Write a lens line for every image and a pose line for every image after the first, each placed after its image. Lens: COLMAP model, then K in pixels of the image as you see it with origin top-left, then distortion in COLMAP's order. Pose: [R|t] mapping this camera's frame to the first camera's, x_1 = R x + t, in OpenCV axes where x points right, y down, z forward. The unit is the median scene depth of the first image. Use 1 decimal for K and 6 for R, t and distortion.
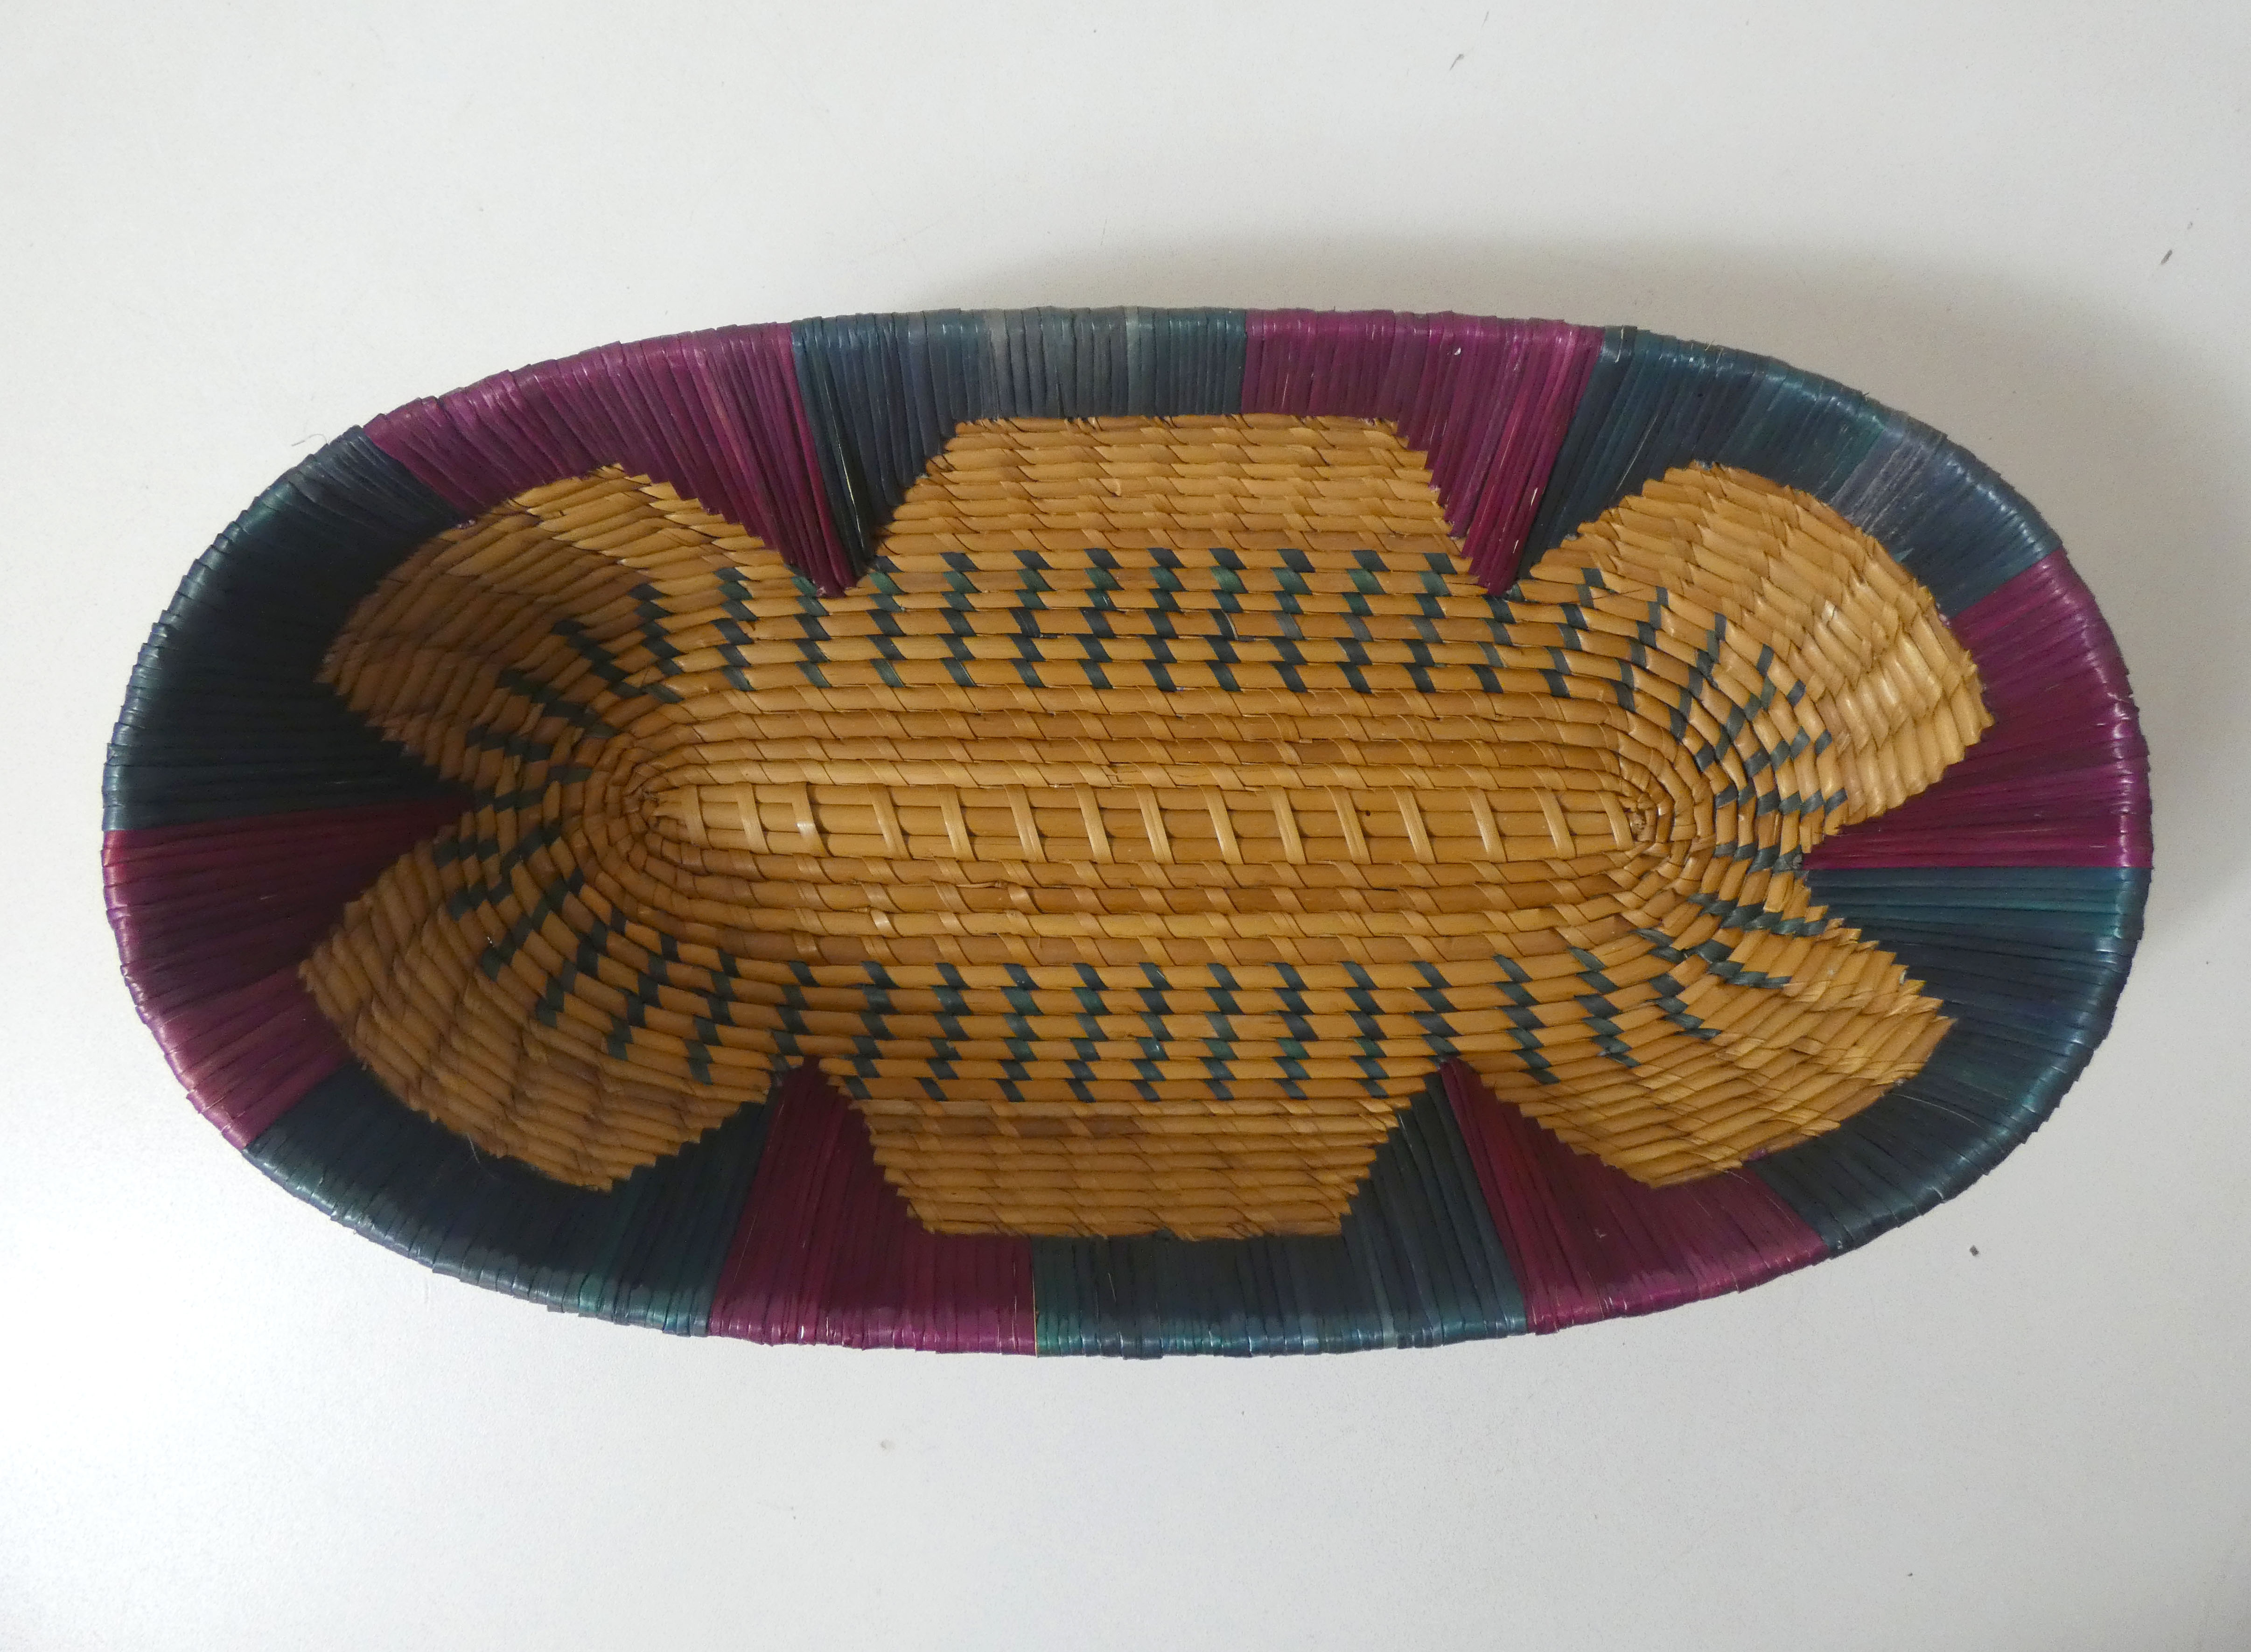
lens RADIAL K [[1244.5, 0, 1183.5], [0, 1244.5, 789.1], [0, 0, 1]] dist [0.000577, -0.007877]
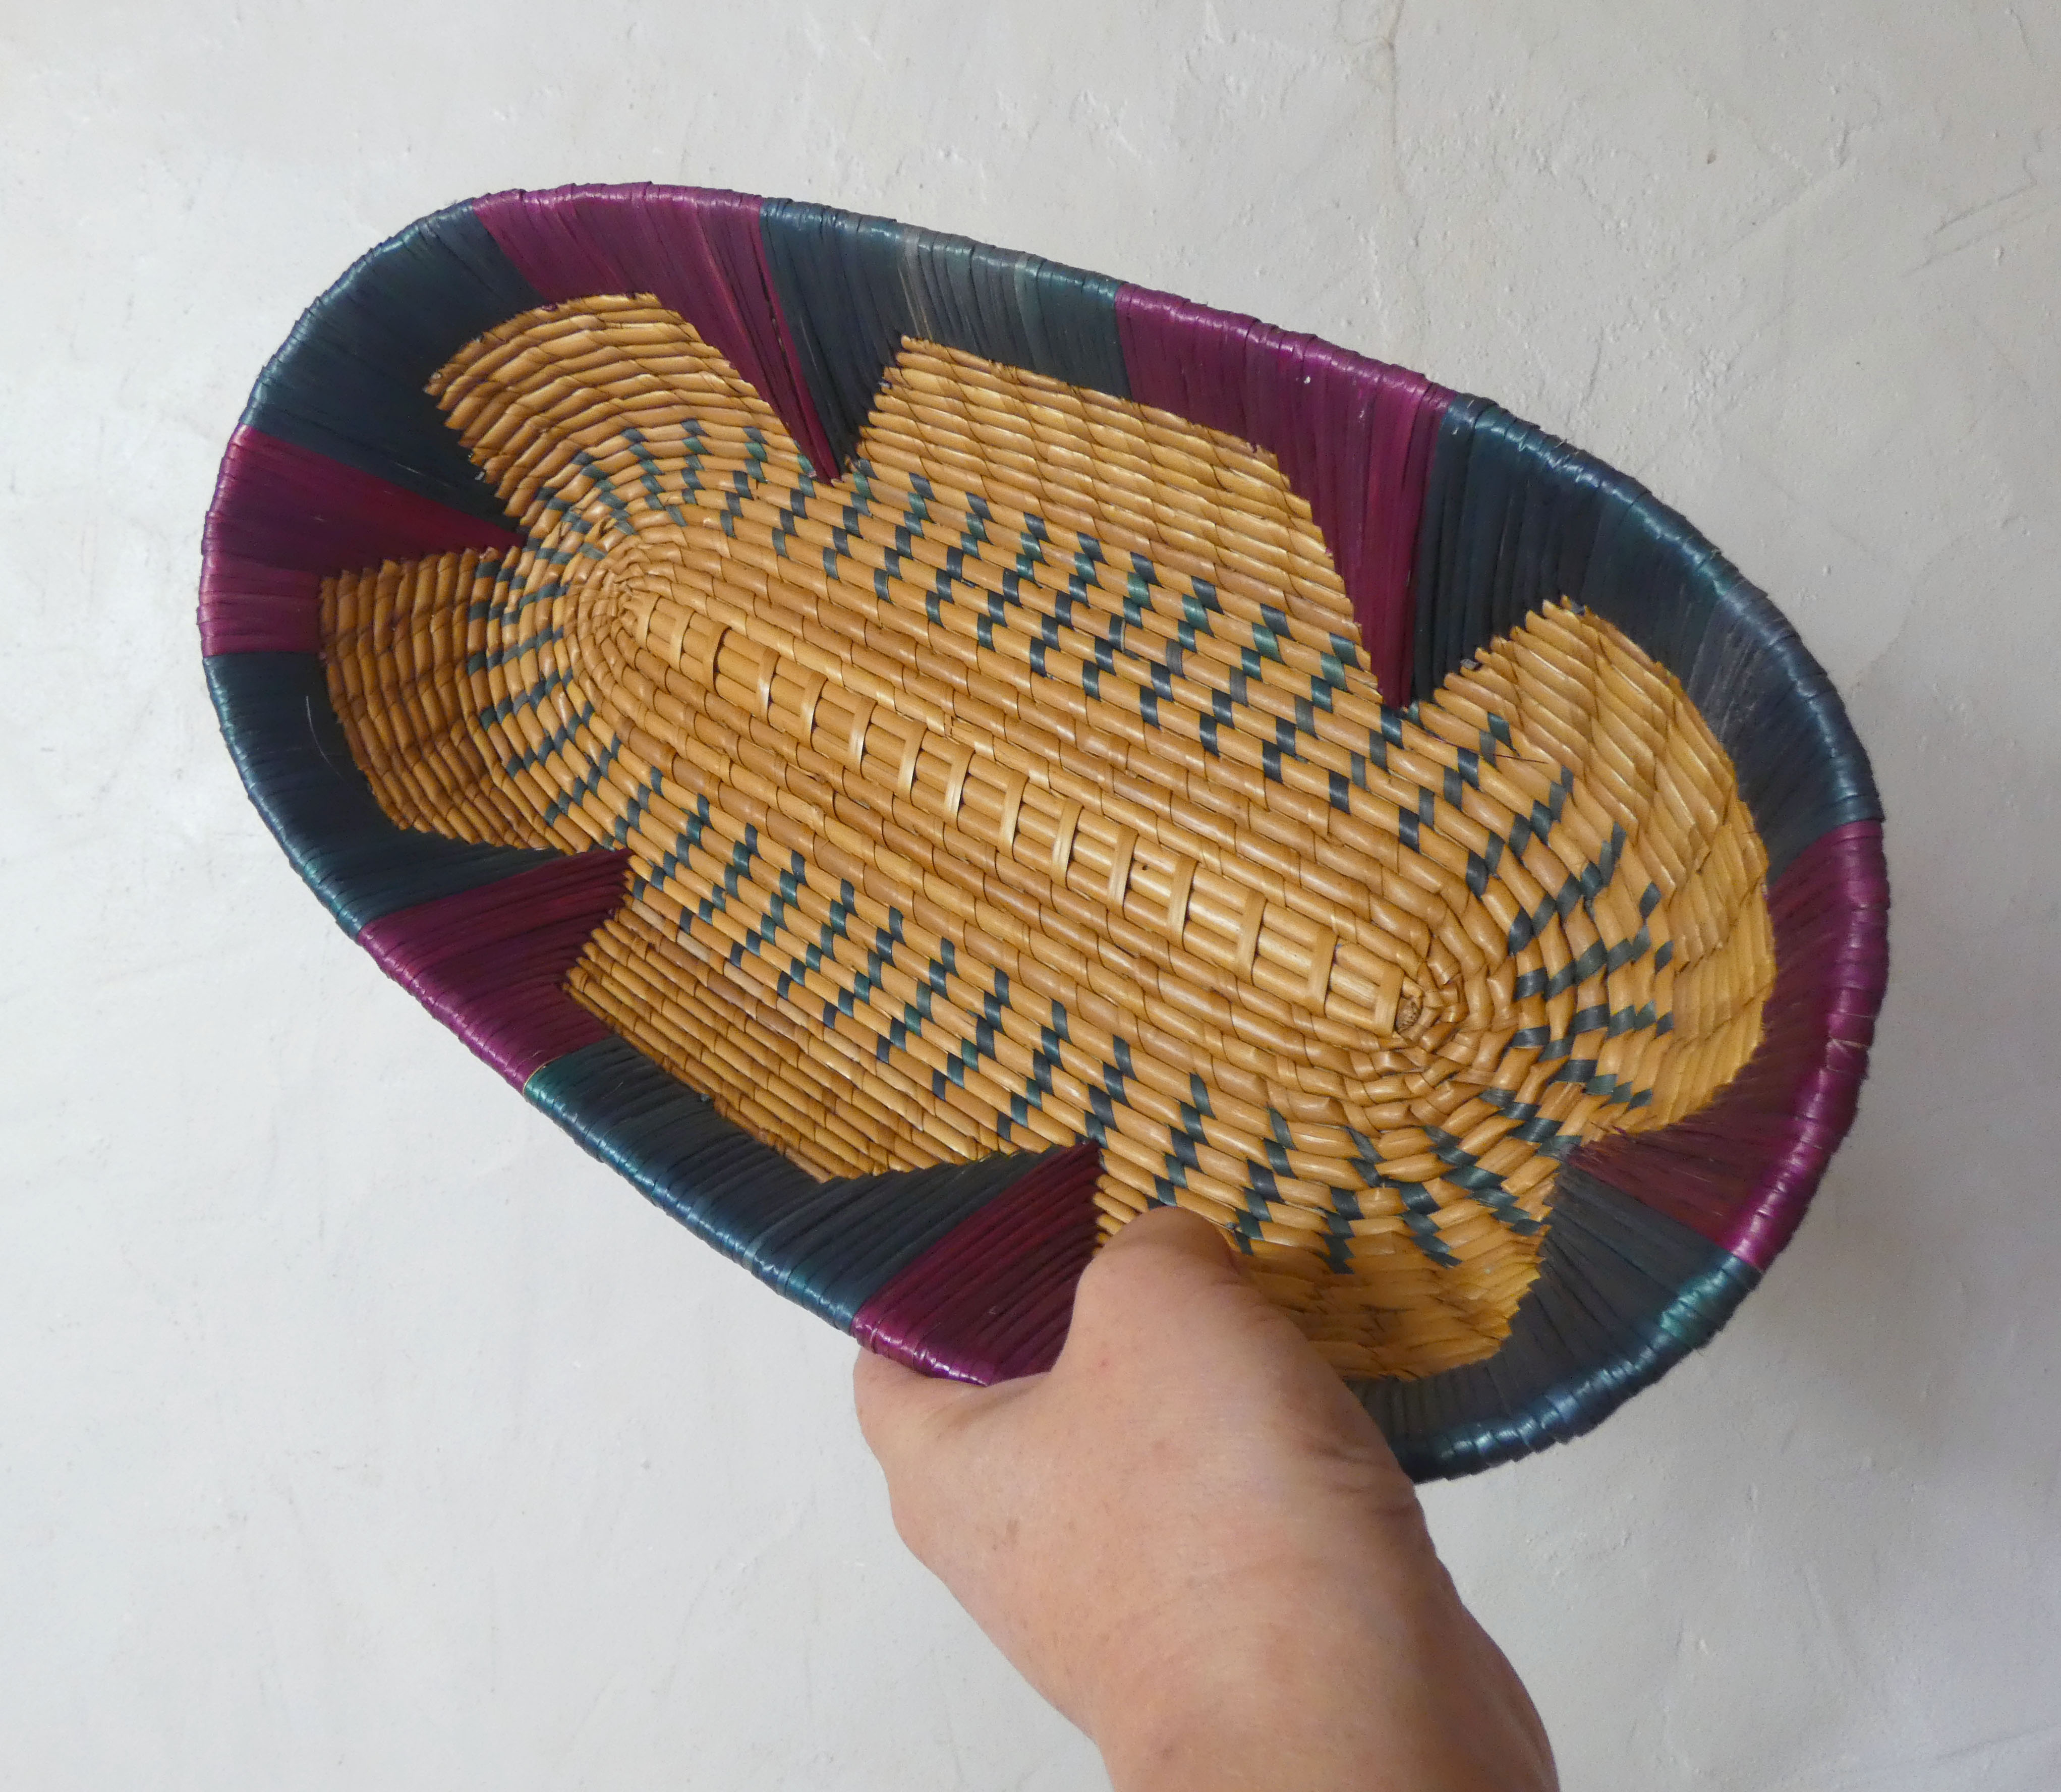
lens RADIAL K [[1402.0, 0, 1025.6], [0, 1402.0, 892.4], [0, 0, 1]] dist [-0.009391, -0.003198]
pose [[0.772064, 0.419130, -0.477753, 0.612236], [-0.442875, 0.893958, 0.068564, 0.003878], [0.455828, 0.158649, 0.875815, 0.062198]]
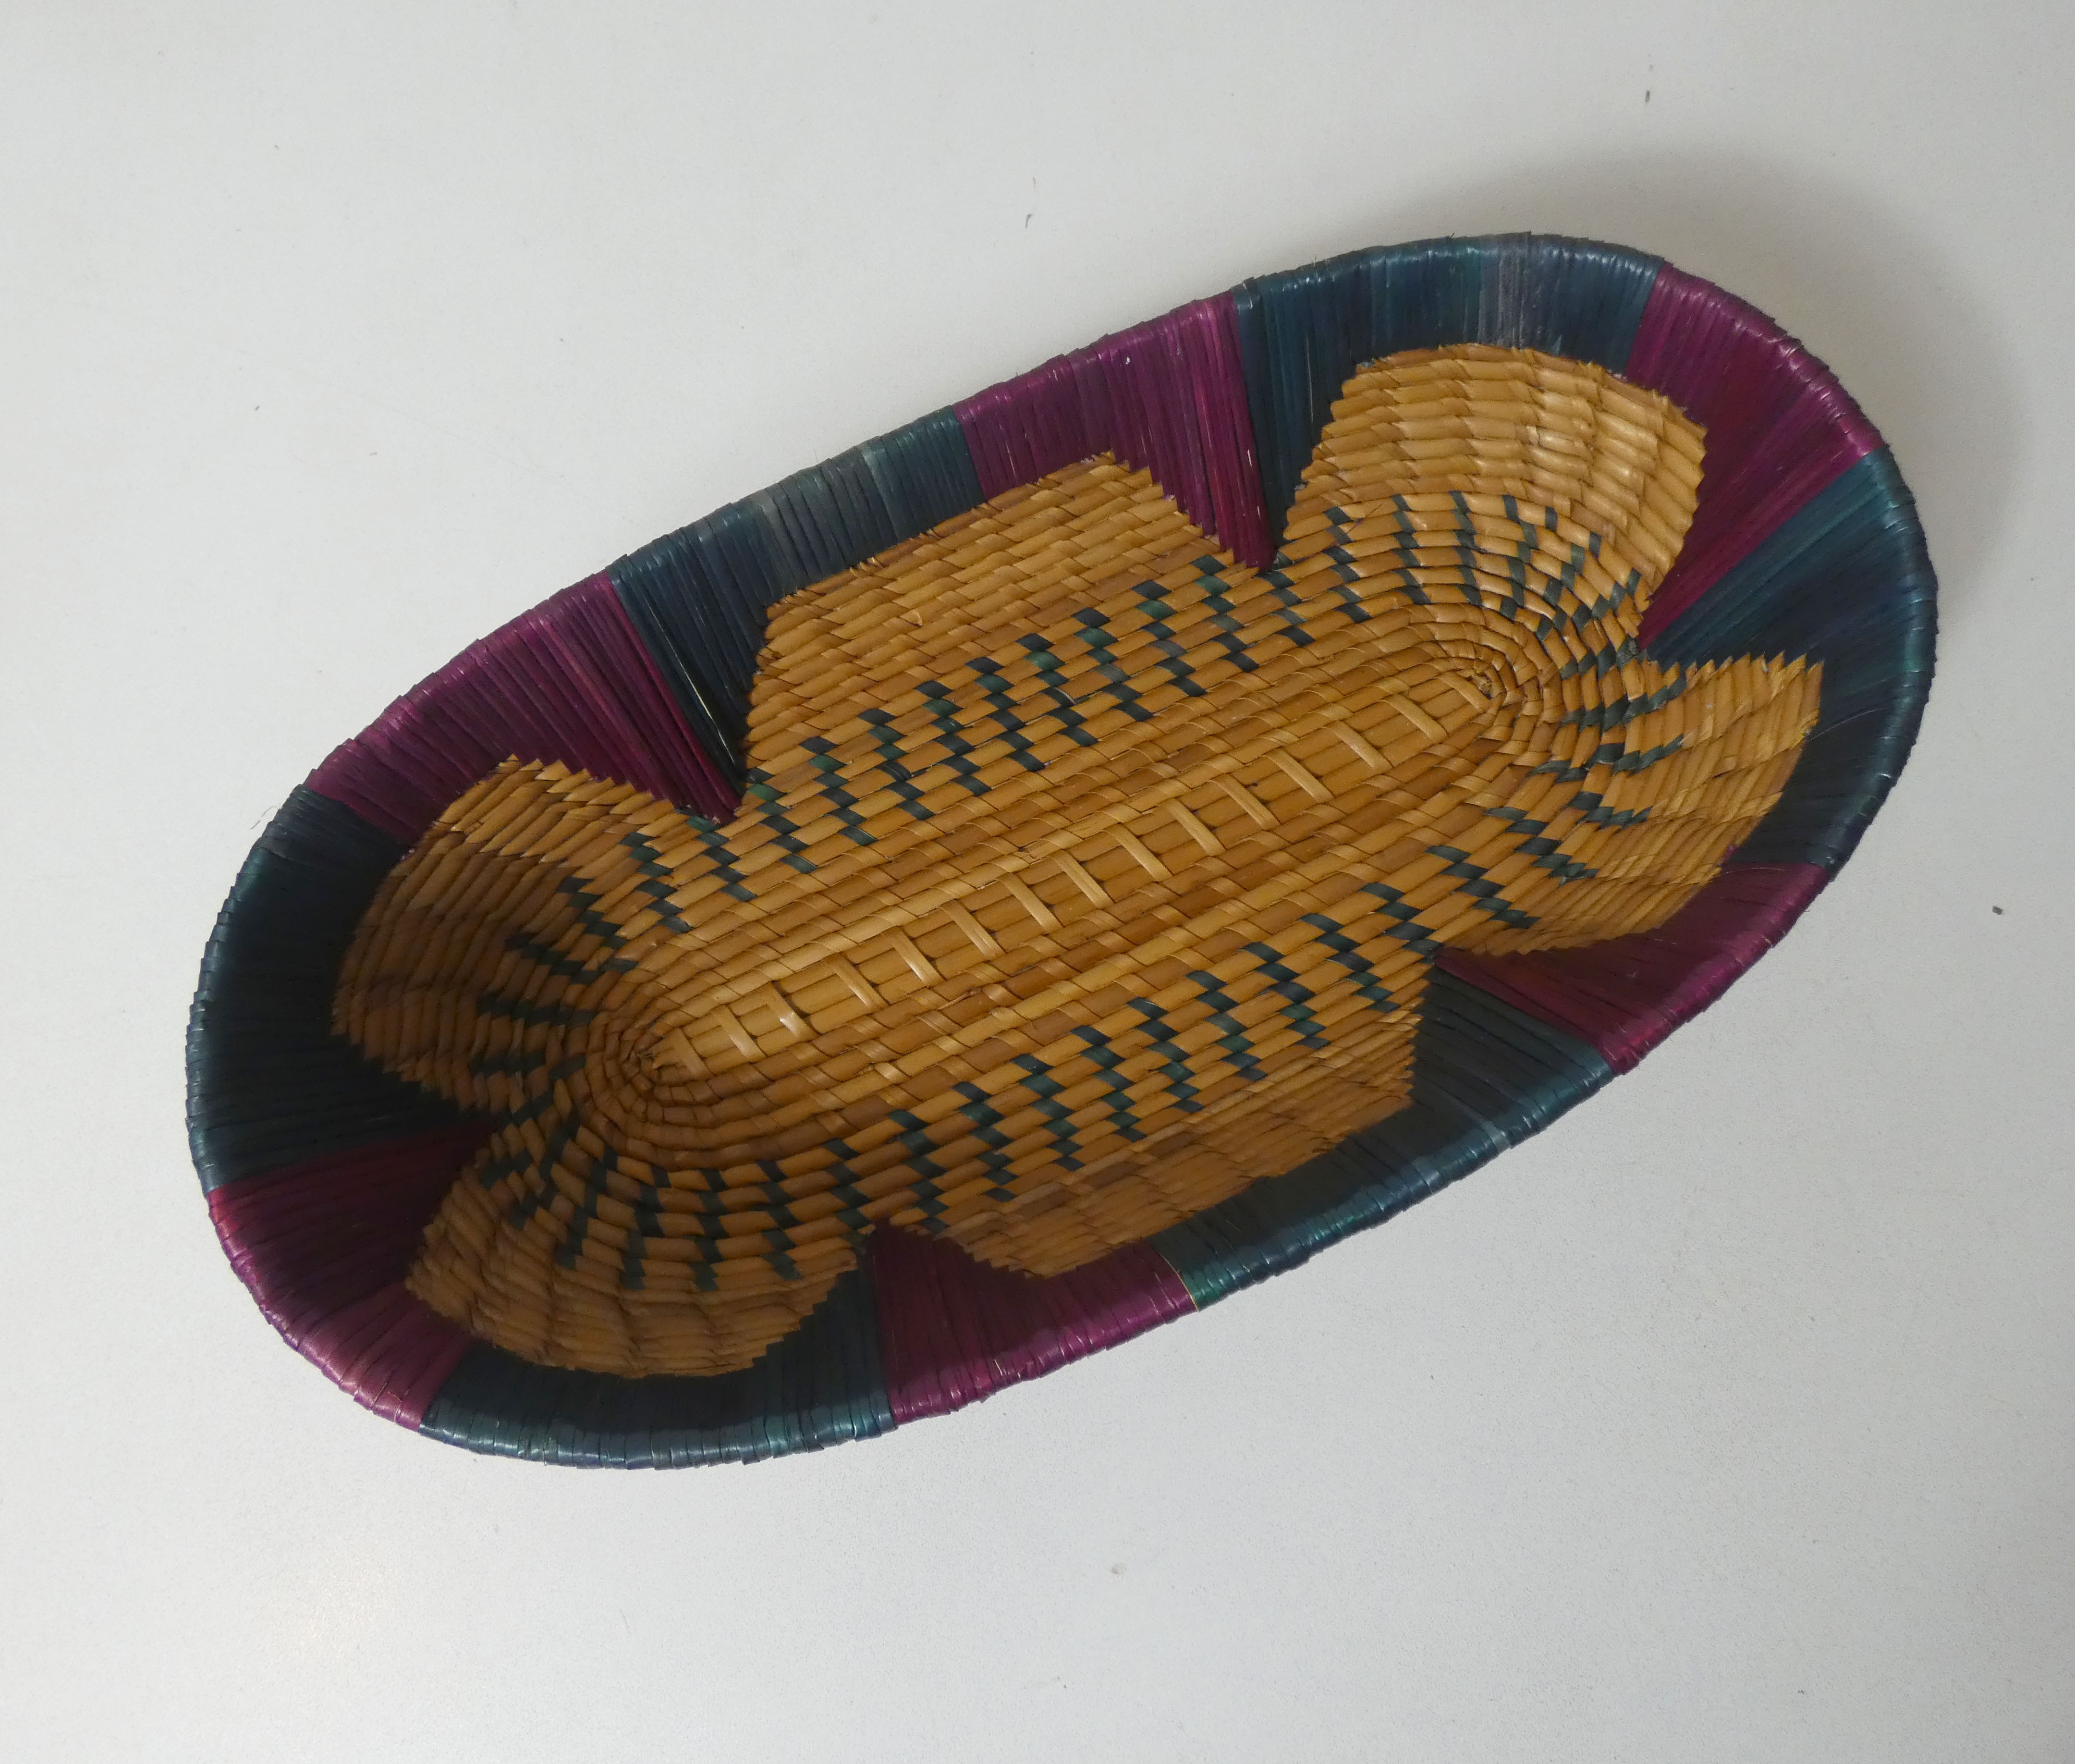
lens RADIAL K [[1277.9, 0, 1051.9], [0, 1277.9, 881.9], [0, 0, 1]] dist [-0.003883, -0.004744]
pose [[0.896983, -0.441088, 0.029378, -0.083091], [0.437408, 0.875950, -0.203435, 0.253031], [0.063999, 0.195328, 0.978648, -0.076123]]
